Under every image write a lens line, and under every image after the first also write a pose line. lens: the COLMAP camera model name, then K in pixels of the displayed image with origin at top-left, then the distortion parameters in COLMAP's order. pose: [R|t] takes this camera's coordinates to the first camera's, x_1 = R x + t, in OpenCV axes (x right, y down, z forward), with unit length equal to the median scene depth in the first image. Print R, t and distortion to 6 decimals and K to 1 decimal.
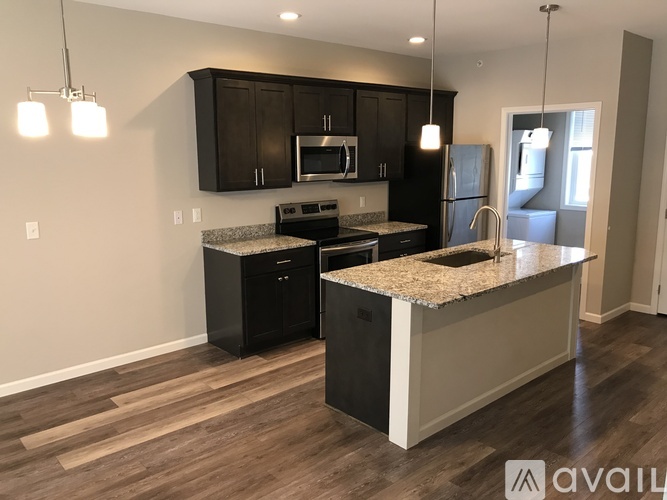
lens RADIAL K [[546.9, 0, 330.3], [0, 546.9, 246.0], [0, 0, 1]] dist [0.014245, -0.009606]
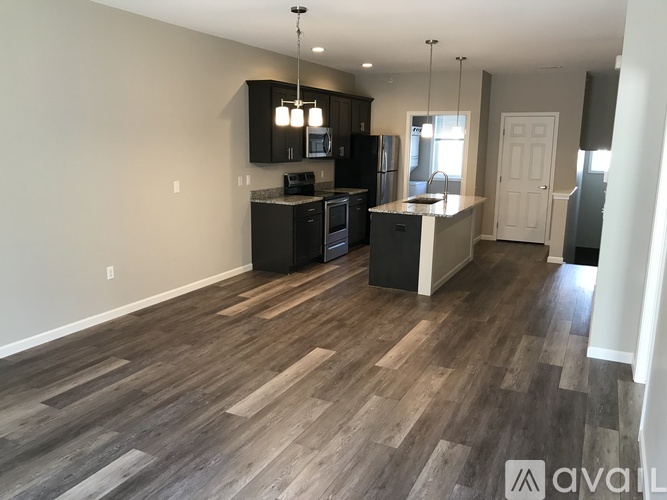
lens RADIAL K [[546.9, 0, 329.2], [0, 546.9, 251.7], [0, 0, 1]] dist [0.014245, -0.009606]
pose [[0.926767, -0.054869, 0.371608, -0.573158], [0.044291, 0.998335, 0.036946, 0.085908], [-0.373016, -0.017781, 0.927654, -0.409330]]
